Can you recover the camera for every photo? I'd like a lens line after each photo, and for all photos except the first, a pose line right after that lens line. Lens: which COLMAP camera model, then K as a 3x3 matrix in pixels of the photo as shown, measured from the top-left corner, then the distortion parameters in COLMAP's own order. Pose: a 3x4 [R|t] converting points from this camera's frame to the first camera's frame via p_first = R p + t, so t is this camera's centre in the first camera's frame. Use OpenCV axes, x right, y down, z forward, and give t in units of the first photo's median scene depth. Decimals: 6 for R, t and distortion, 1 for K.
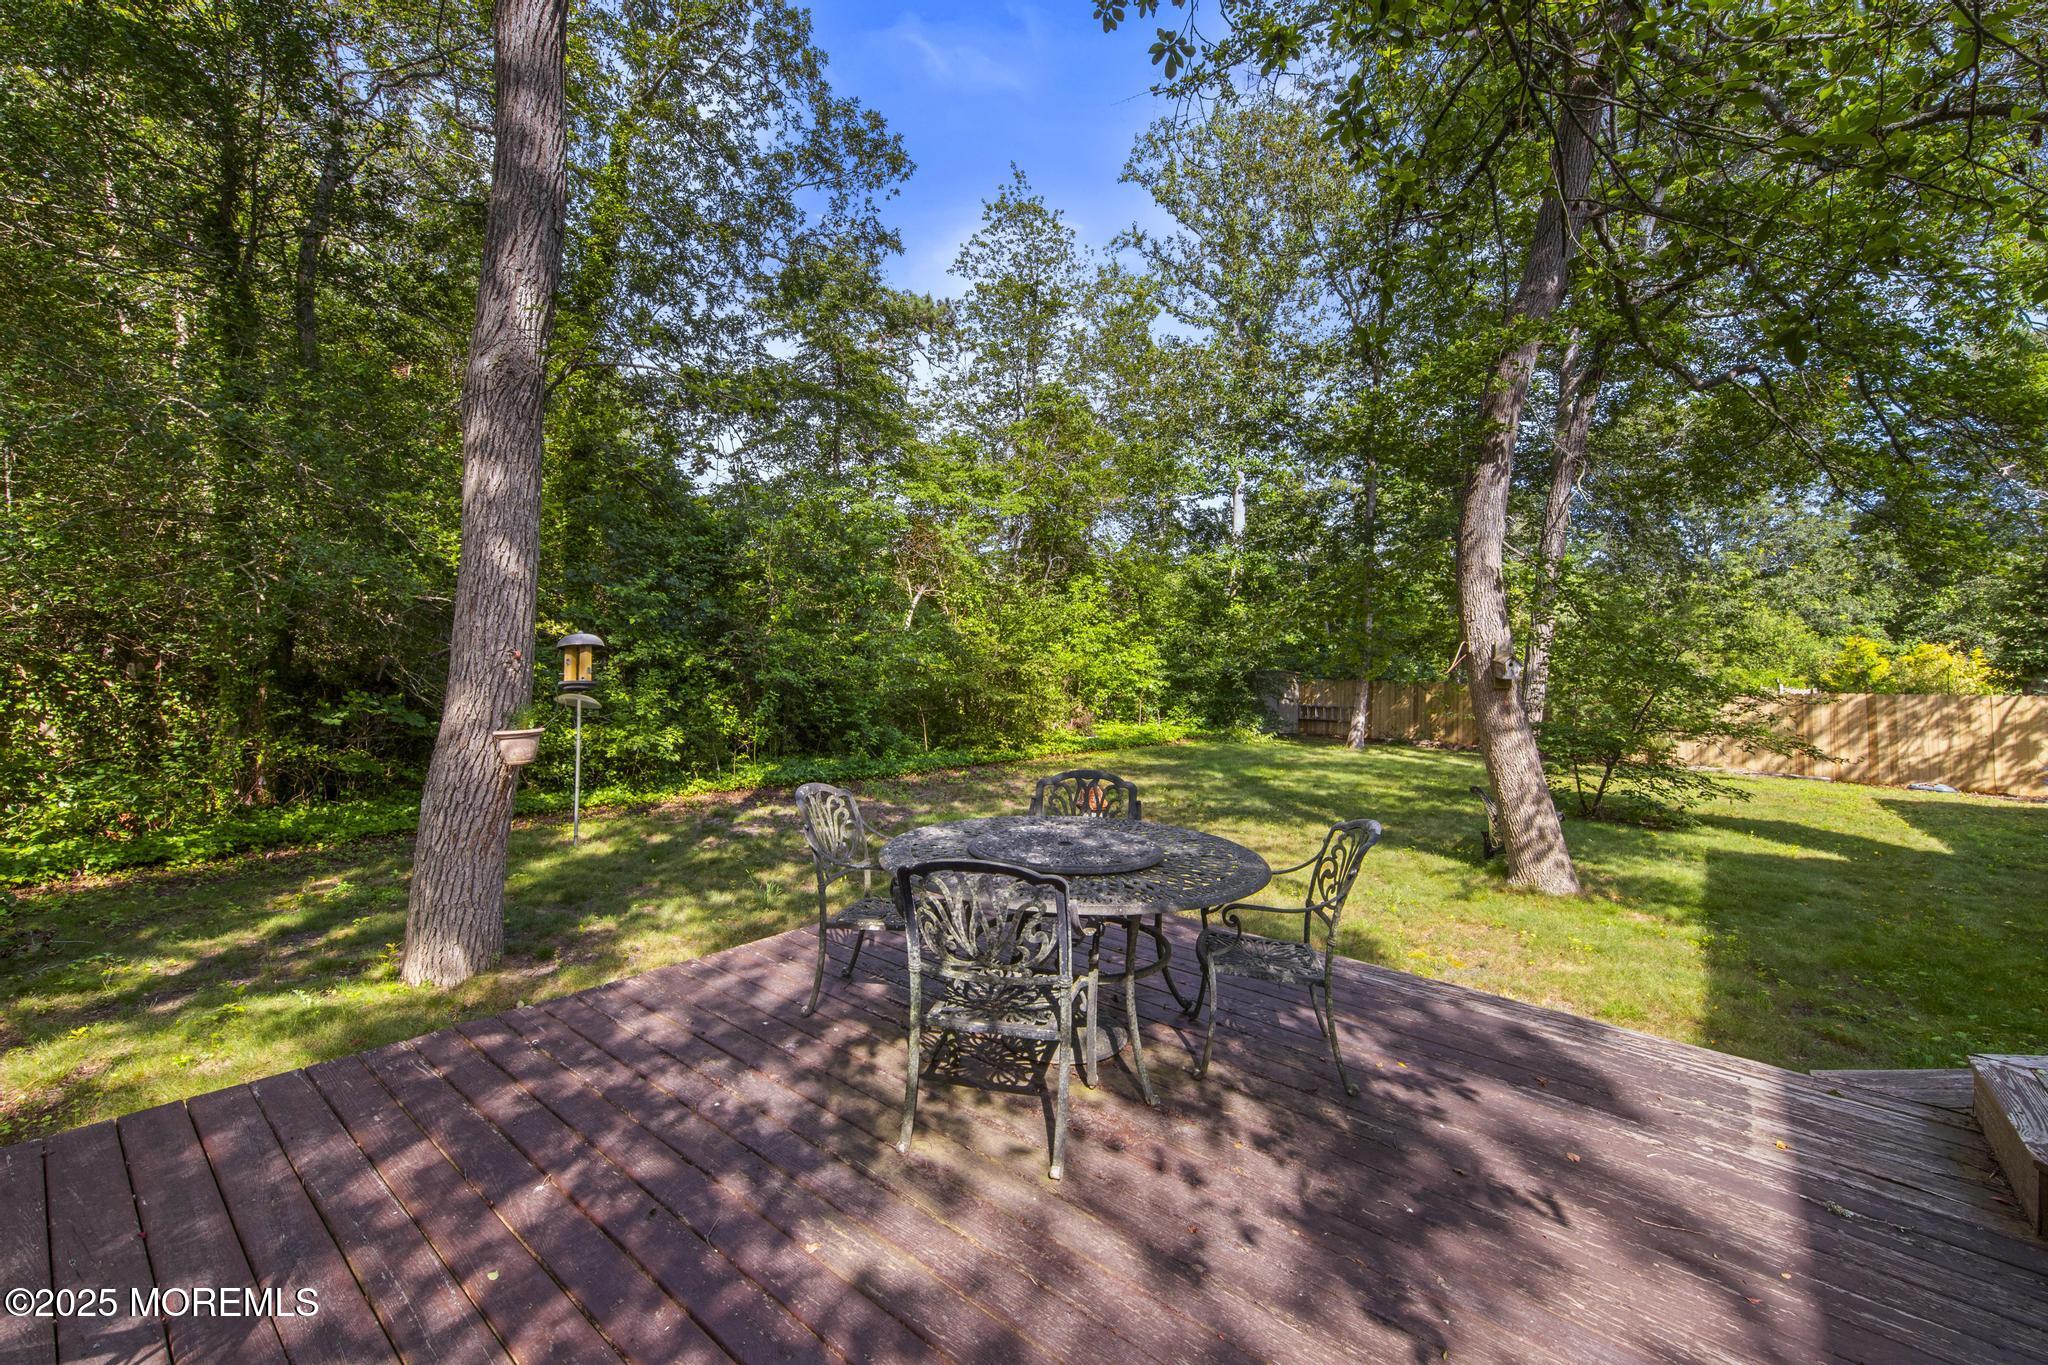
lens RADIAL K [[839.0, 0, 1017.2], [0, 839.0, 639.7], [0, 0, 1]] dist [0.004027, 0.000594]
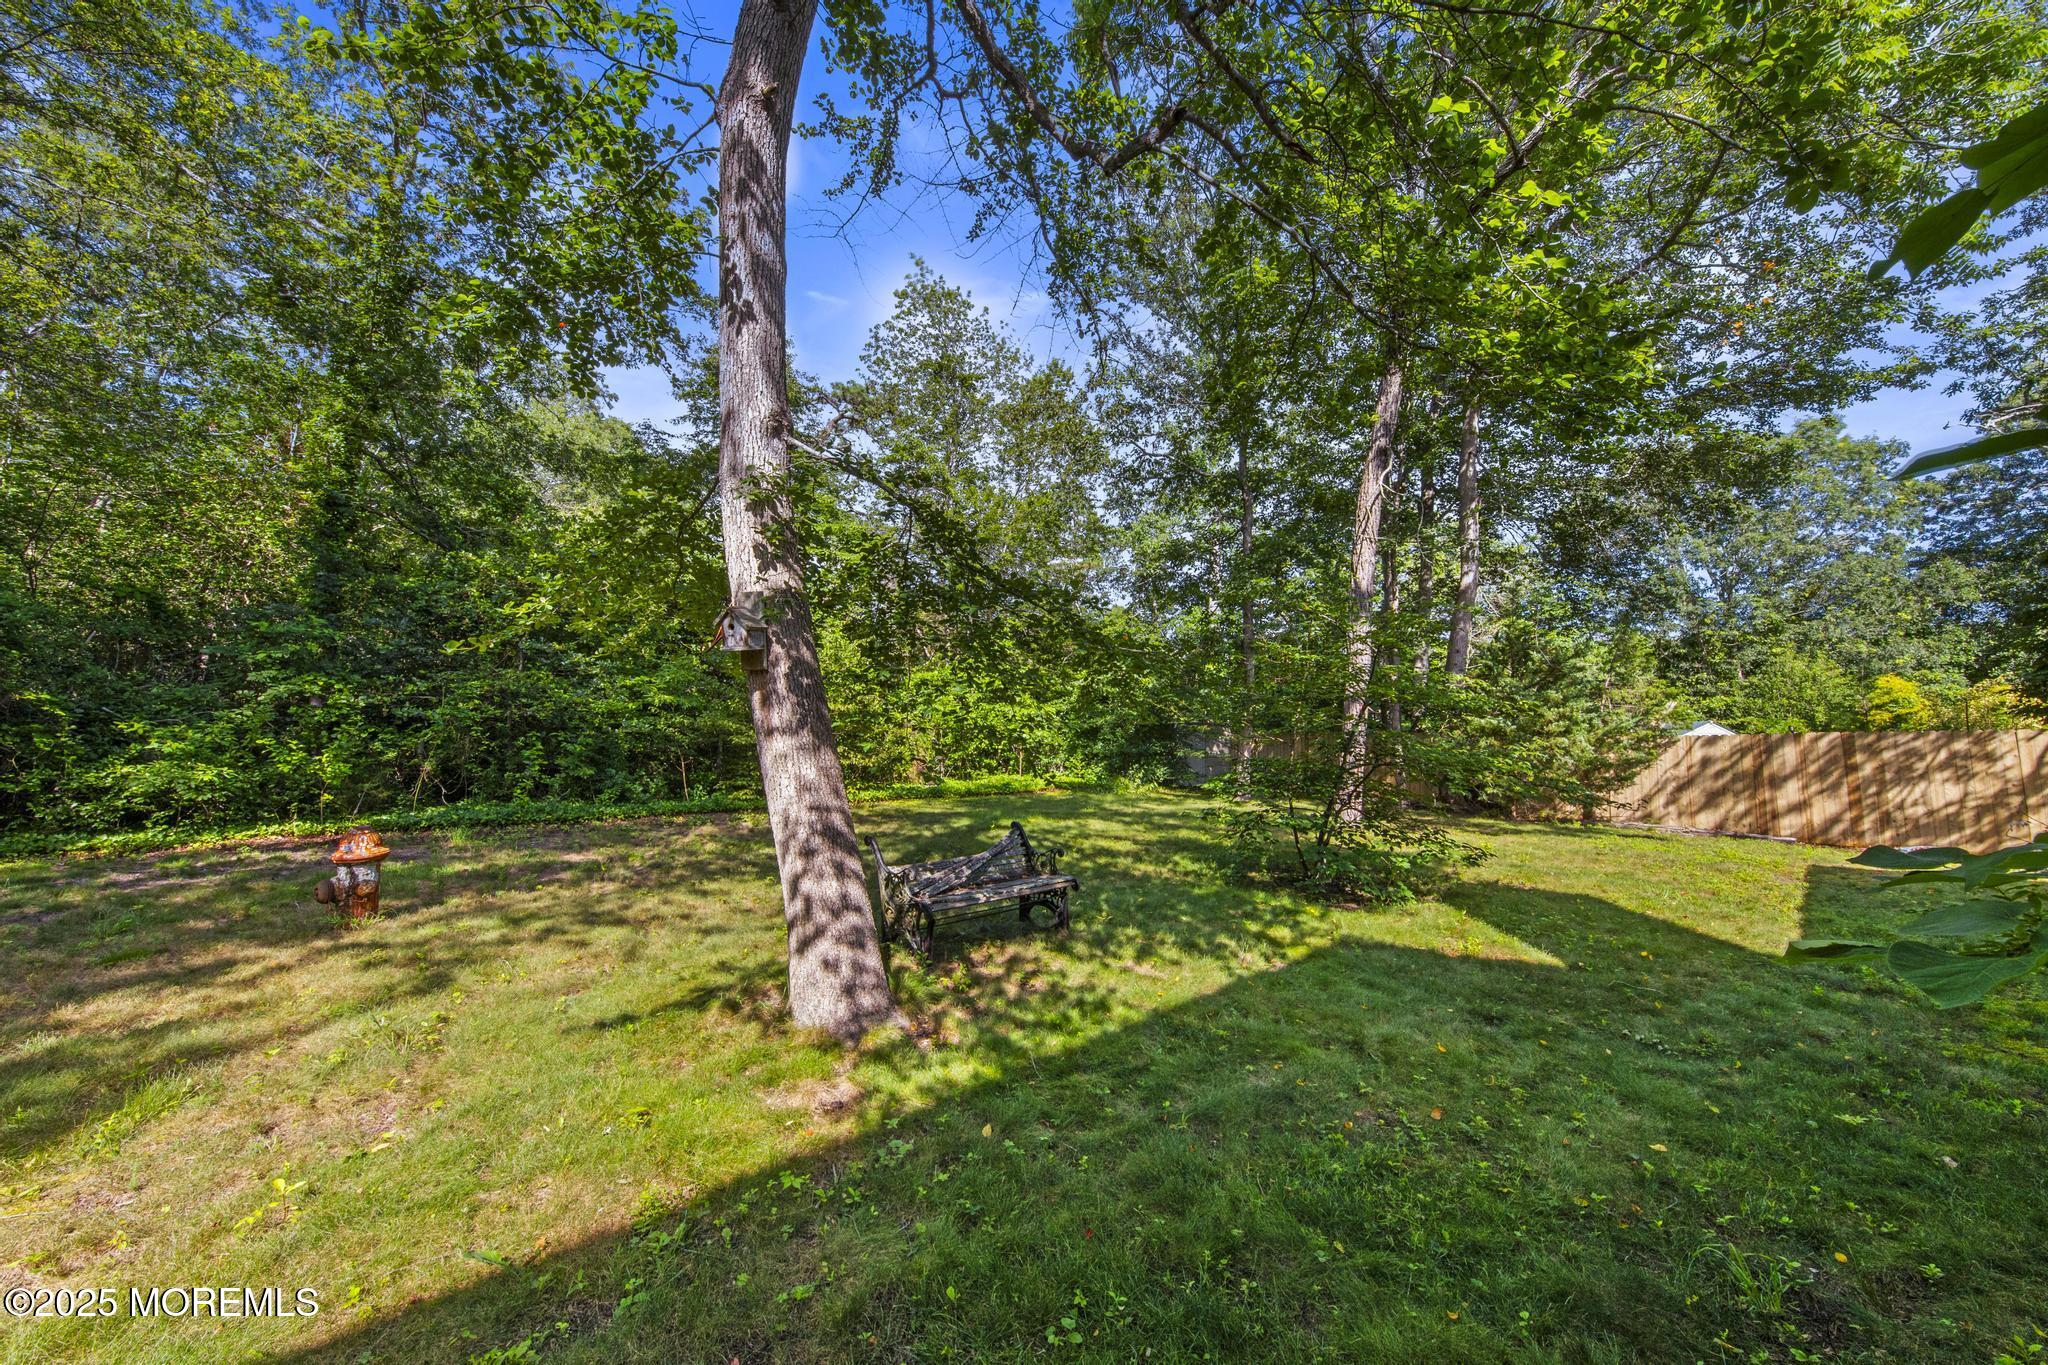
lens RADIAL K [[701.4, 0, 1021.2], [0, 701.4, 701.1], [0, 0, 1]] dist [0.001581, 0.000328]
pose [[0.987586, -0.021701, -0.155573, 0.338945], [0.017684, 0.999475, -0.027160, 0.042444], [0.156081, 0.024071, 0.987451, 0.220067]]
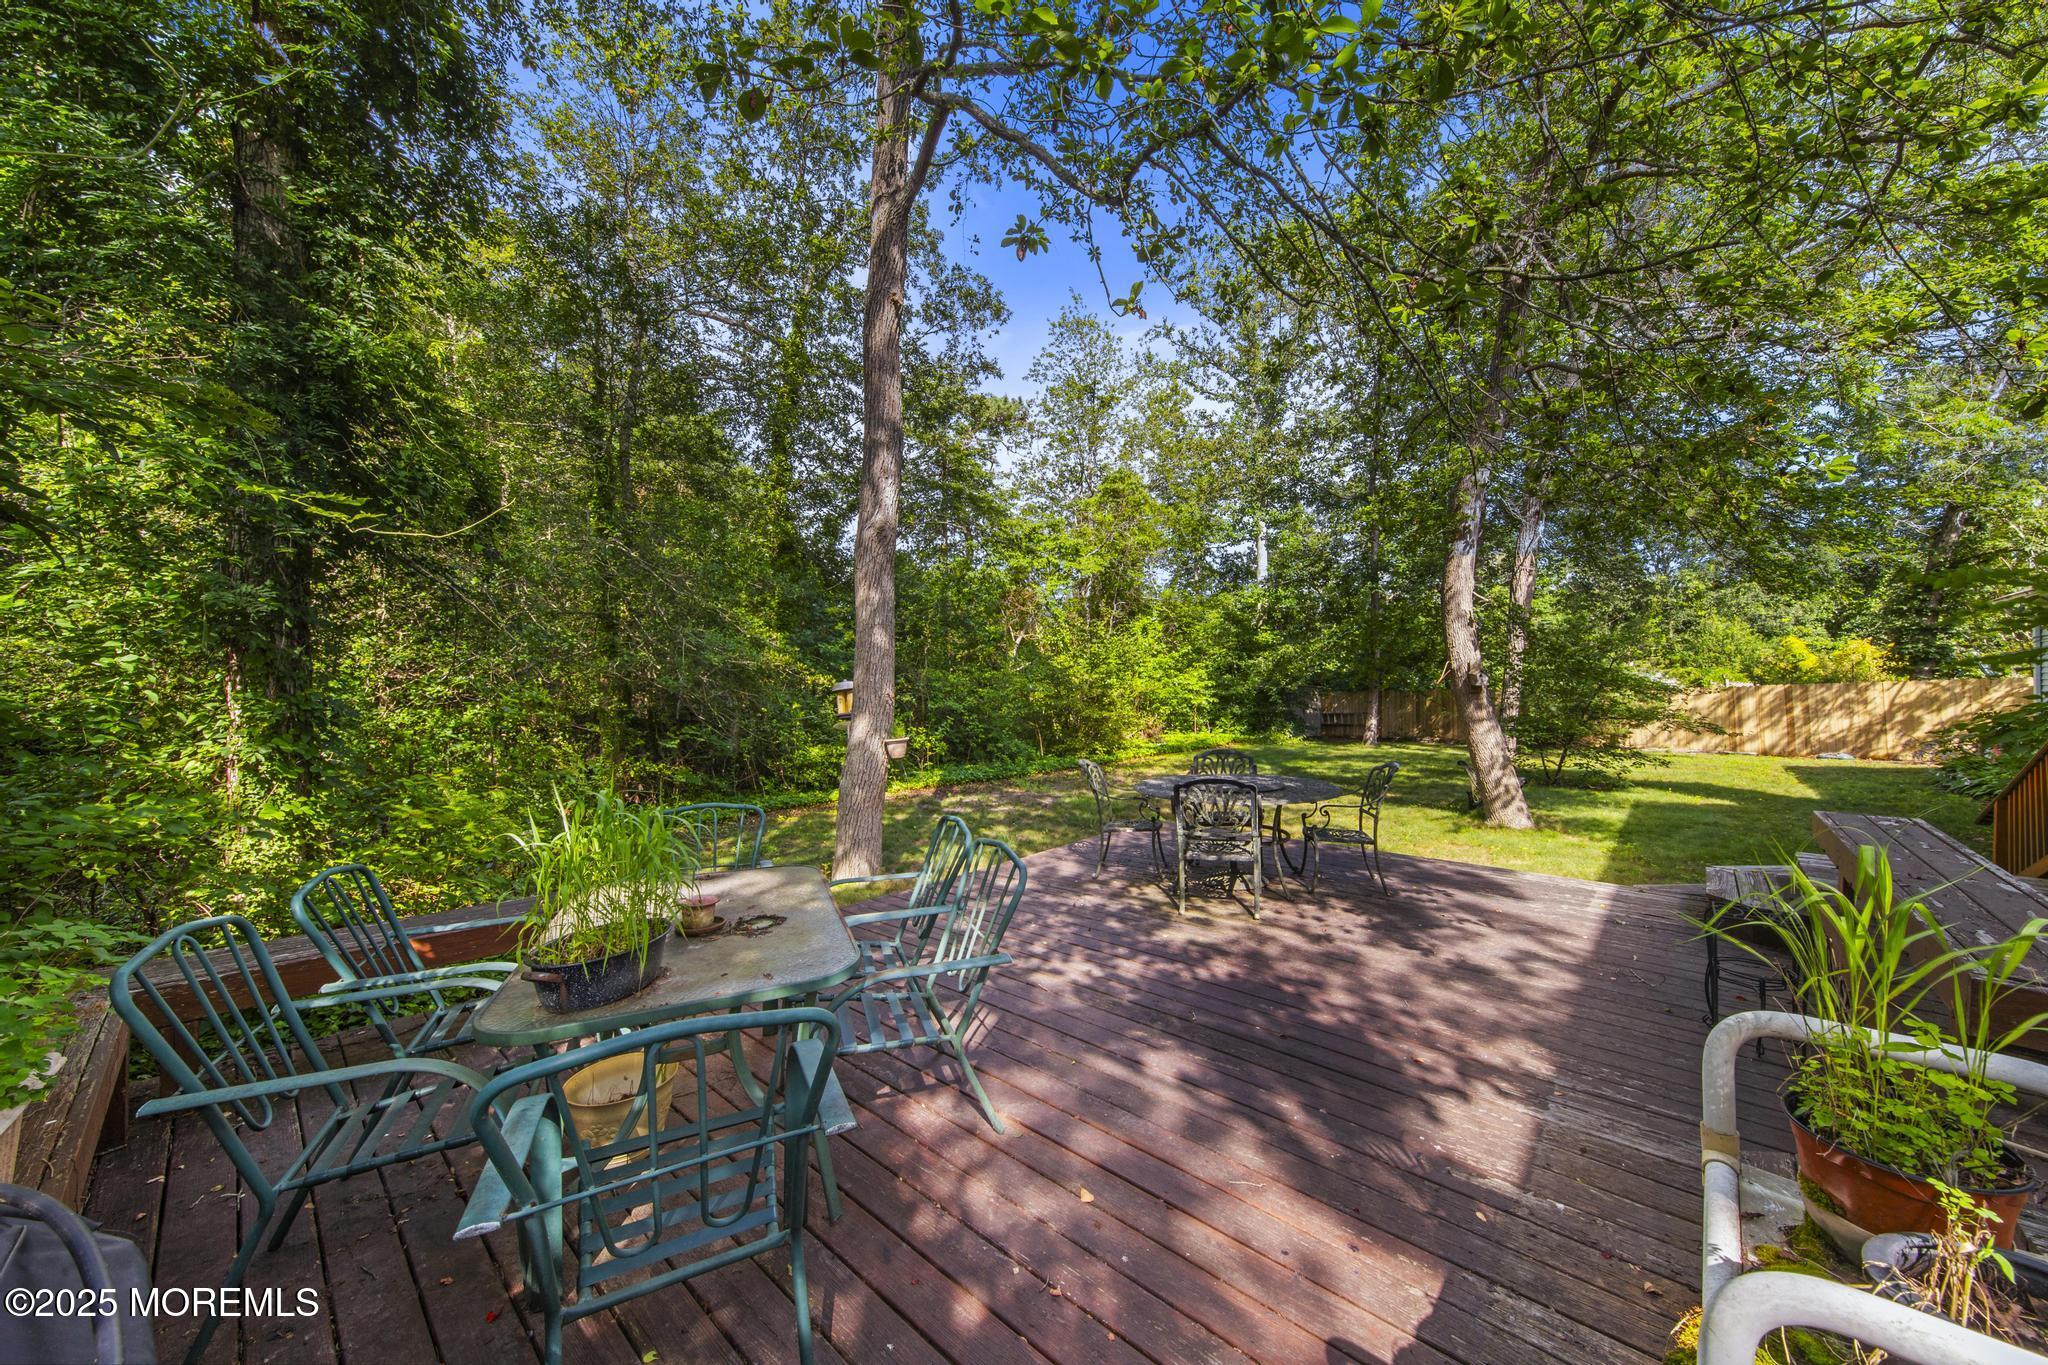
lens RADIAL K [[728.7, 0, 1032.1], [0, 728.7, 679.2], [0, 0, 1]] dist [0.000632, -0.000319]
pose [[0.998179, -0.042394, -0.042909, -0.058216], [0.042991, 0.998990, 0.013083, -0.006064], [0.042311, -0.014904, 0.998993, -0.125514]]
